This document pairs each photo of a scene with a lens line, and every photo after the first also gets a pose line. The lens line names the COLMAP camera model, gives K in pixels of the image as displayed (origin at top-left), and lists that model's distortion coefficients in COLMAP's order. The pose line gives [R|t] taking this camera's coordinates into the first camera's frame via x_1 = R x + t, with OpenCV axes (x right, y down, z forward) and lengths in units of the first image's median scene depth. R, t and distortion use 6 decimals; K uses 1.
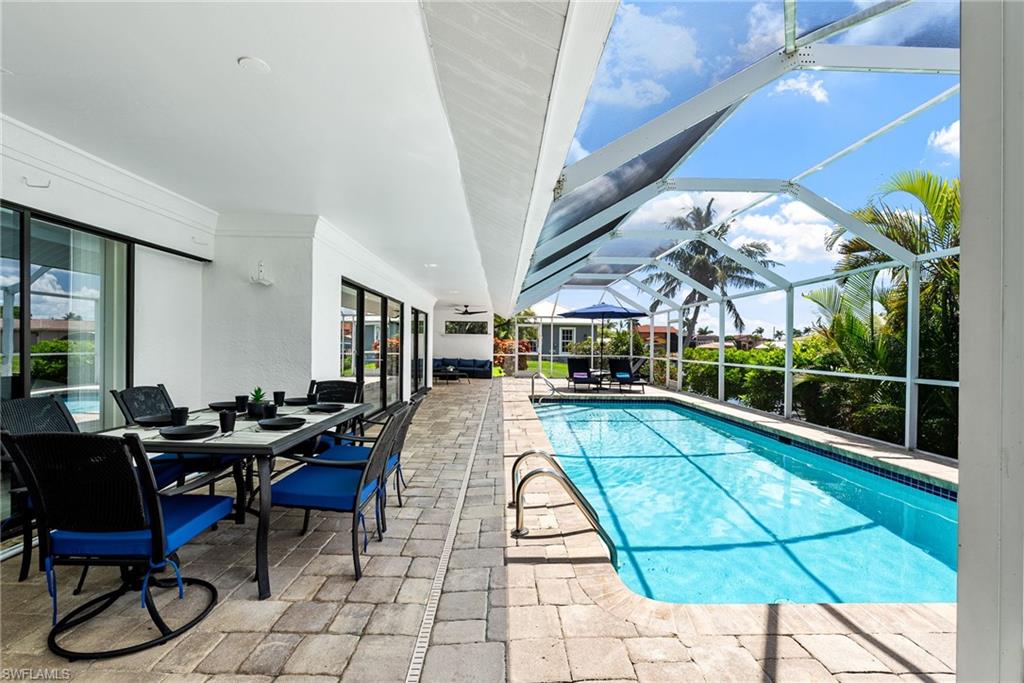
lens RADIAL K [[452.2, 0, 512.0], [0, 452.2, 341.5], [0, 0, 1]] dist [-0.004450, -0.000233]
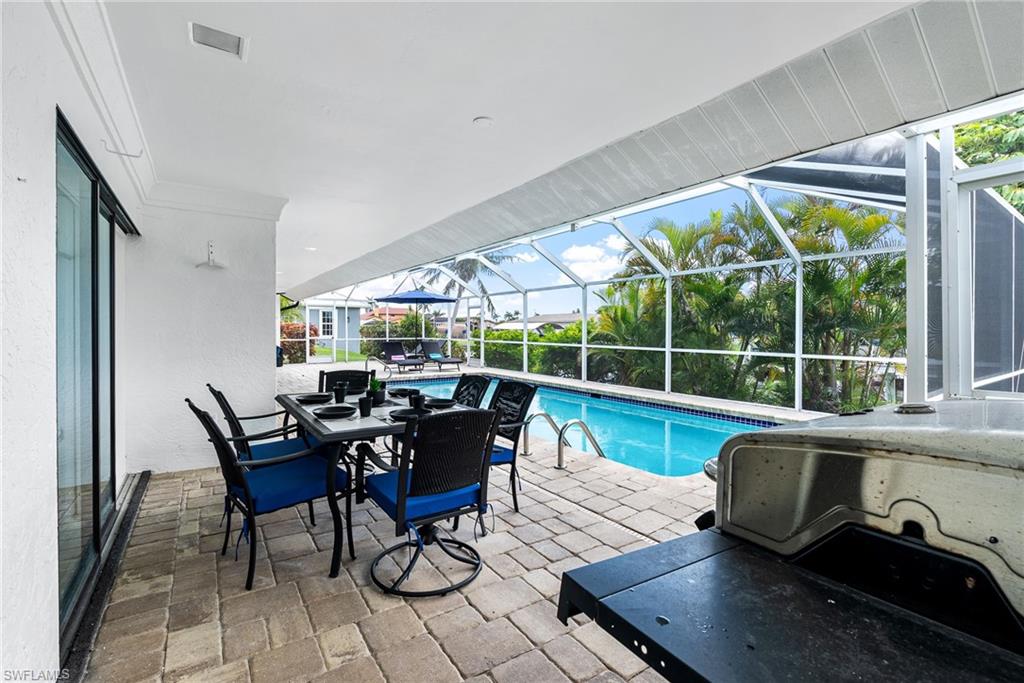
lens RADIAL K [[451.3, 0, 514.2], [0, 451.3, 326.2], [0, 0, 1]] dist [-0.000809, -0.000052]
pose [[0.834187, -0.008582, 0.551415, -0.552240], [0.004342, 0.999950, 0.008993, -0.018112], [-0.551465, -0.005108, 0.834183, -0.056268]]
